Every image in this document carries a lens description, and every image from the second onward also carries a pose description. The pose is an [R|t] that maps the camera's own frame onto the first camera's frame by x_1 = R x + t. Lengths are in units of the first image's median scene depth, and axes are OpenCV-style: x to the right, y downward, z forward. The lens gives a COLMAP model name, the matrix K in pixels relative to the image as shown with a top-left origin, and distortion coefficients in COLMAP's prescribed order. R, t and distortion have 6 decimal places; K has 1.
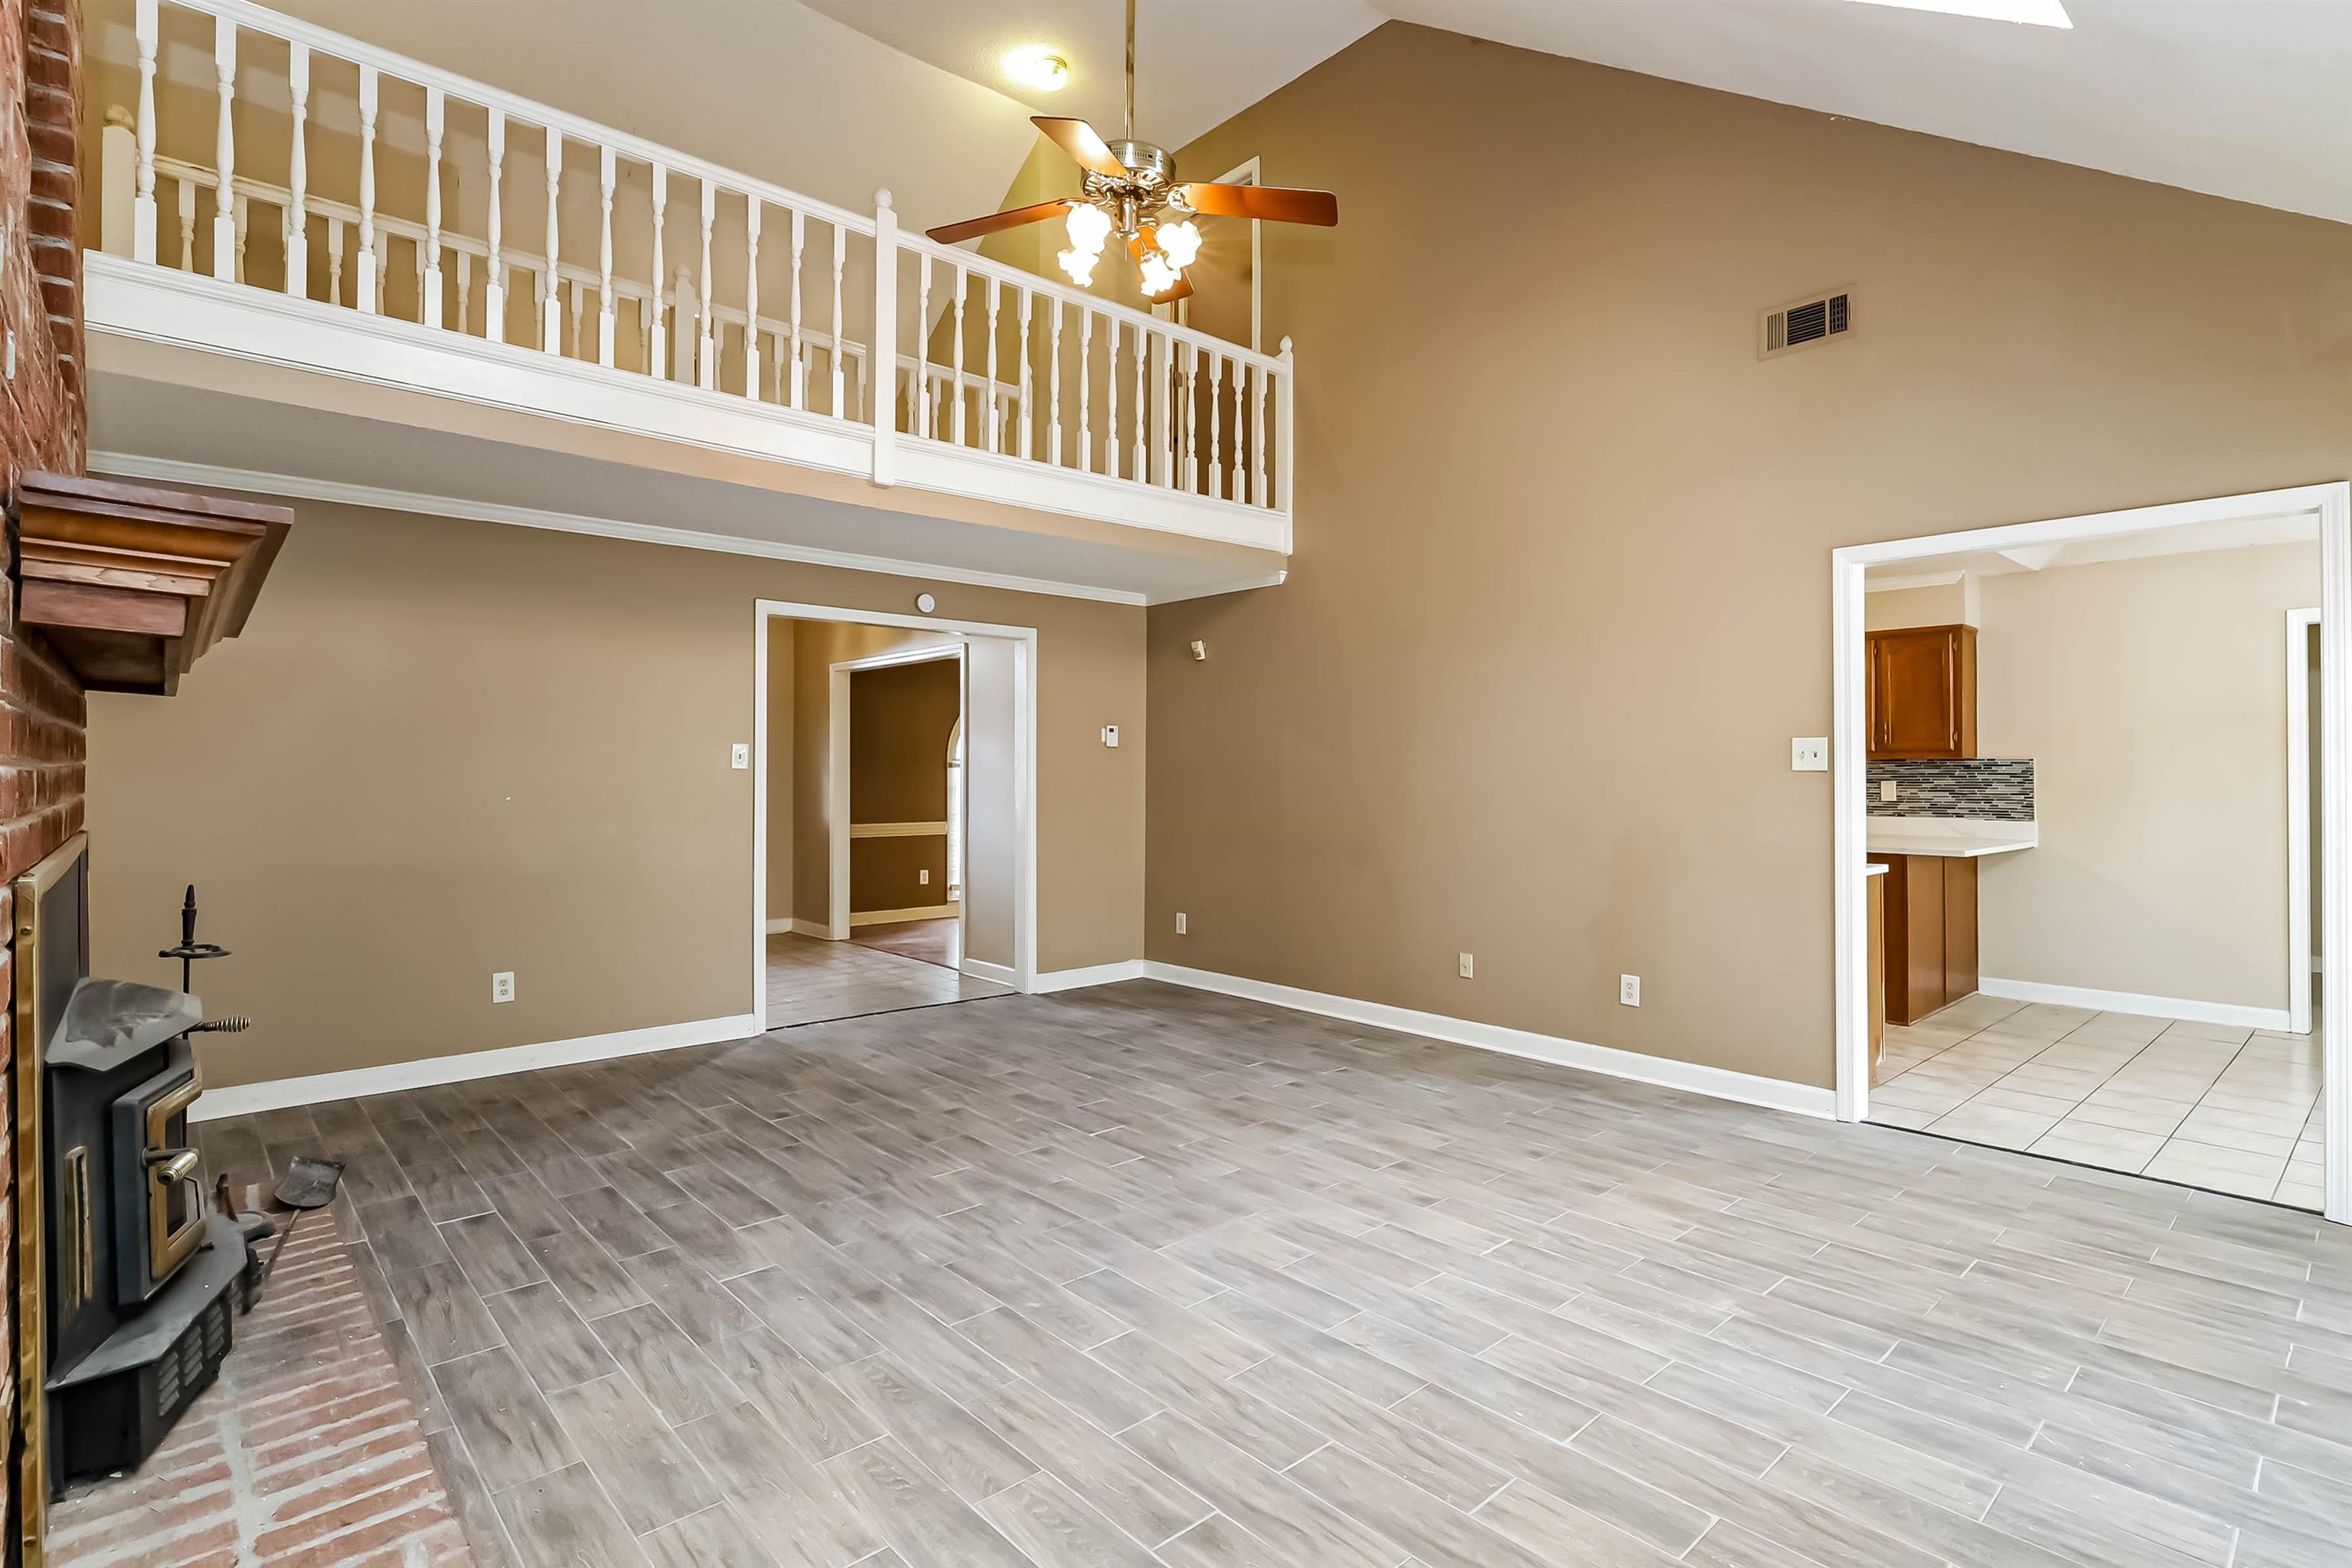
lens RADIAL K [[1136.4, 0, 1163.9], [0, 1136.4, 772.3], [0, 0, 1]] dist [-0.001565, -0.000211]
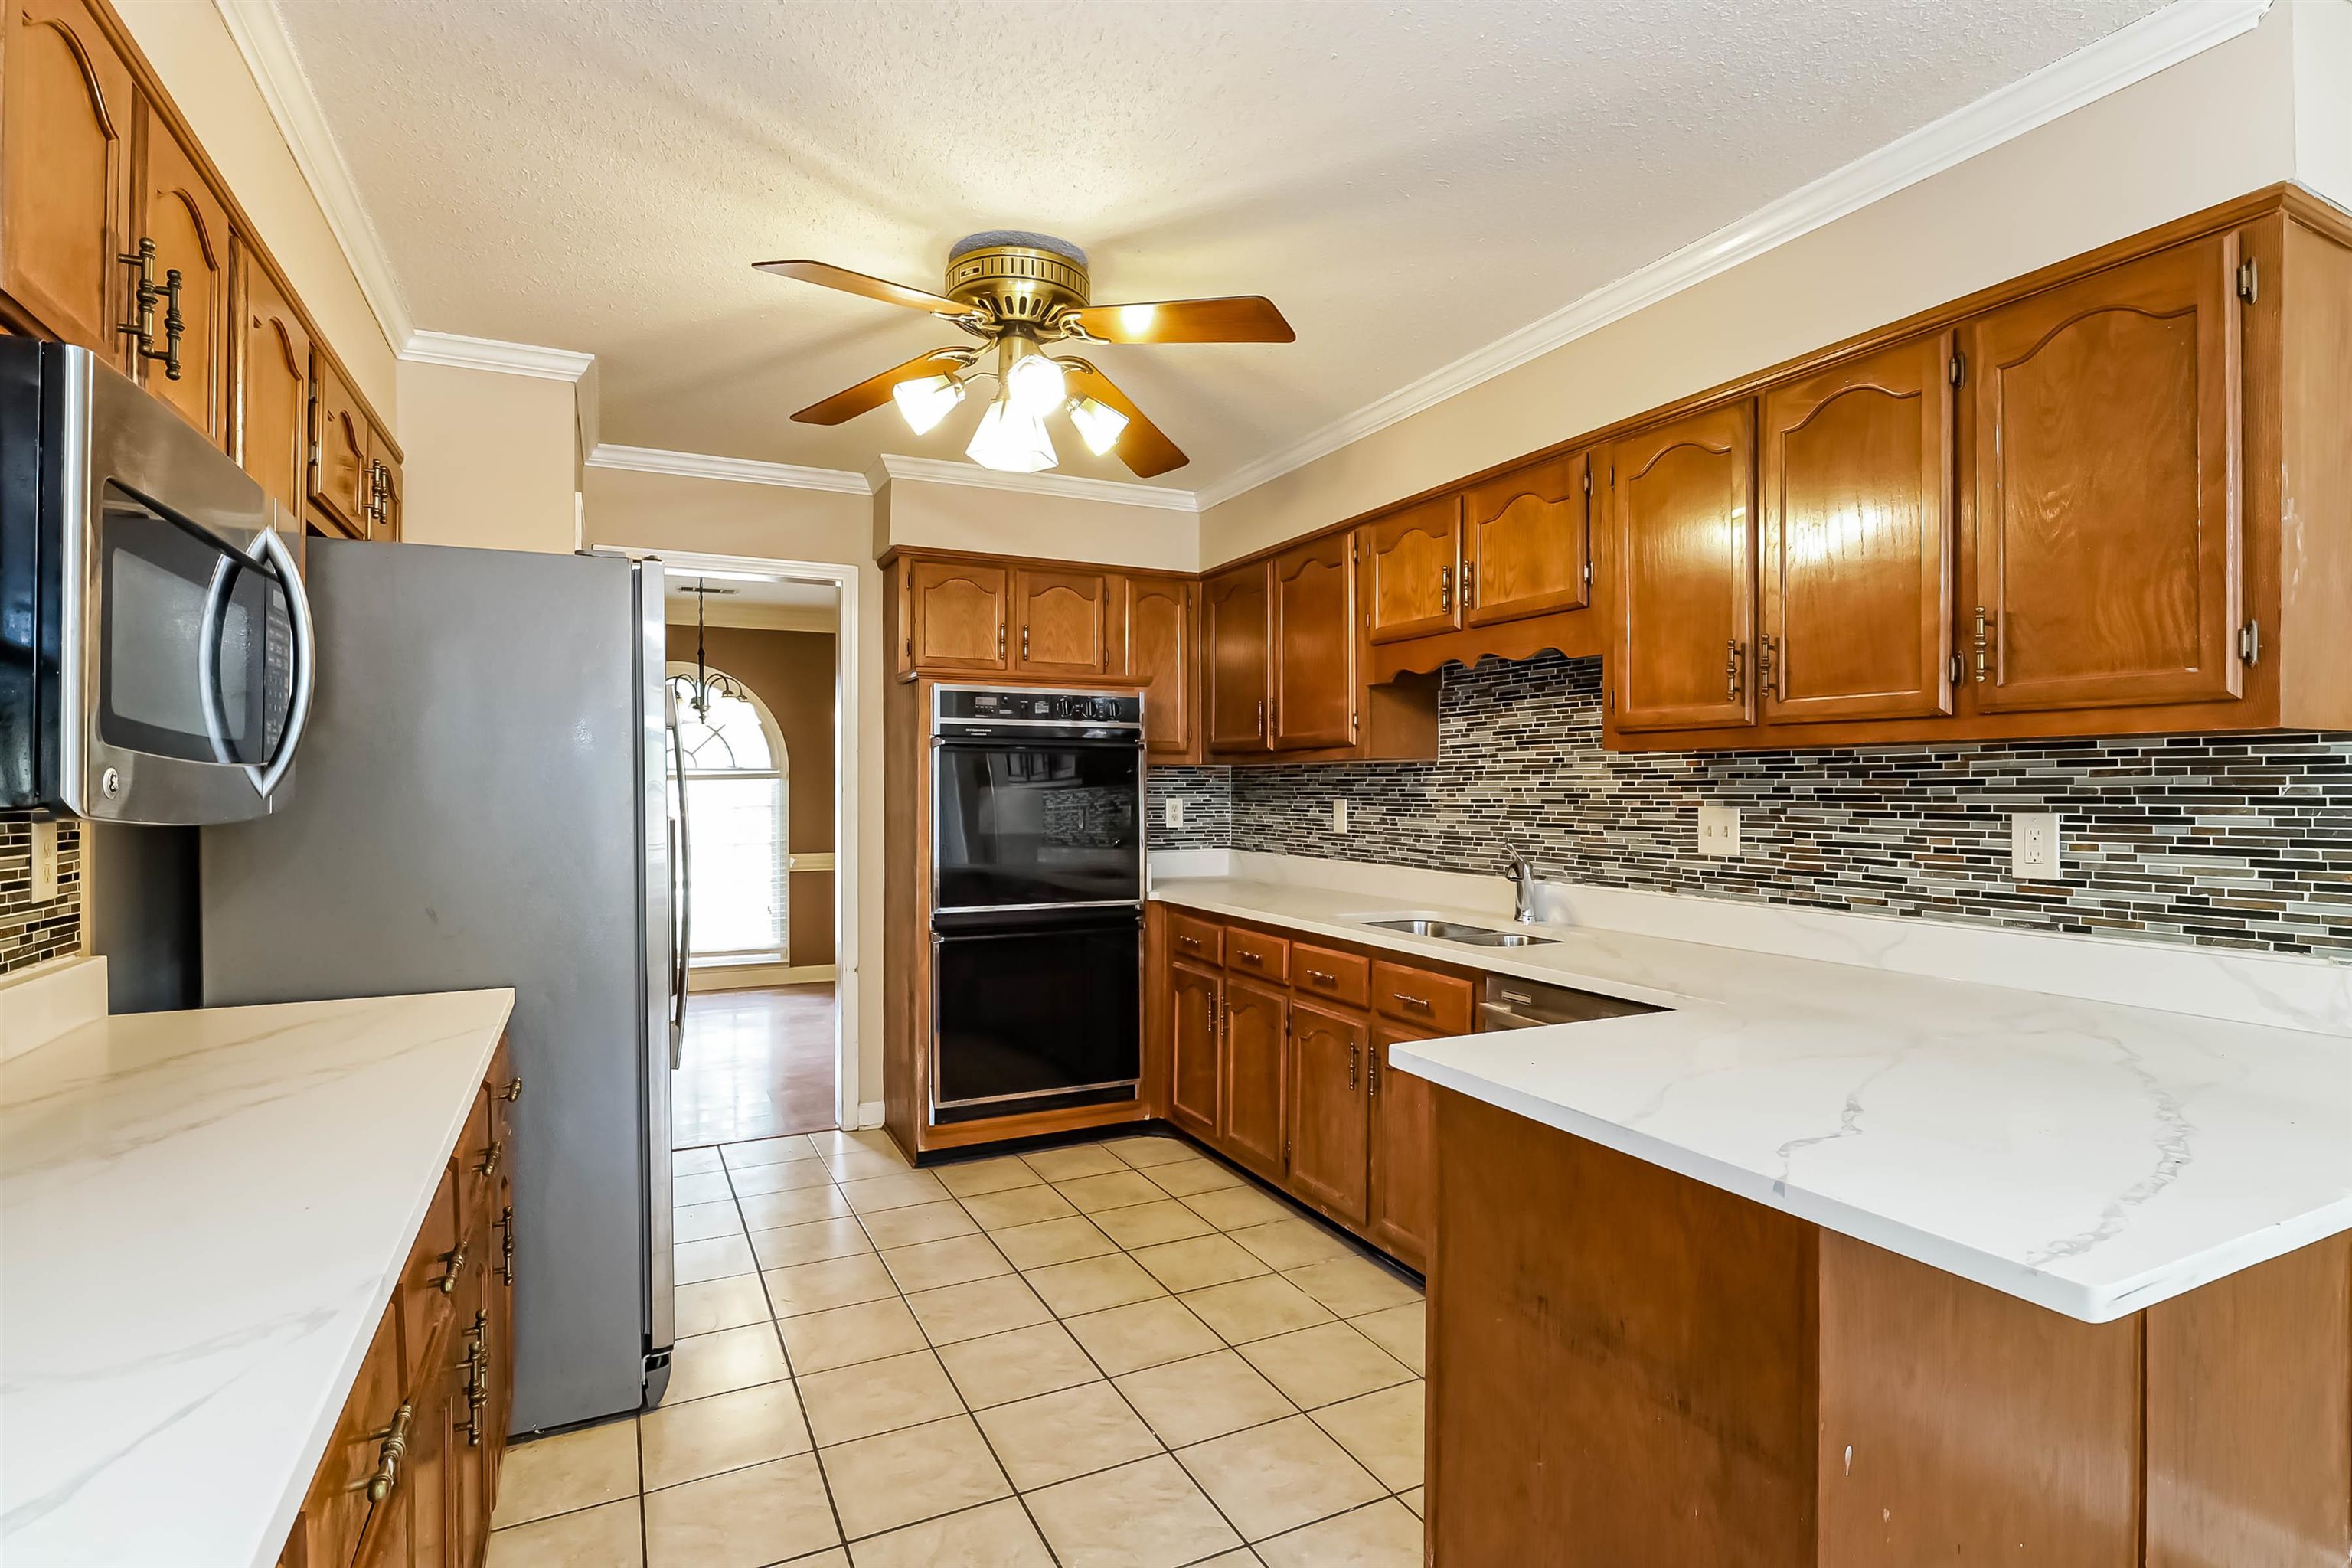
lens RADIAL K [[1136.4, 0, 1174.0], [0, 1136.4, 793.6], [0, 0, 1]] dist [-0.001565, -0.000211]
pose [[0.967163, 0.007089, -0.254057, 0.624899], [-0.007789, 0.999968, -0.001749, 0.005507], [0.254036, 0.003671, 0.967188, 0.819941]]
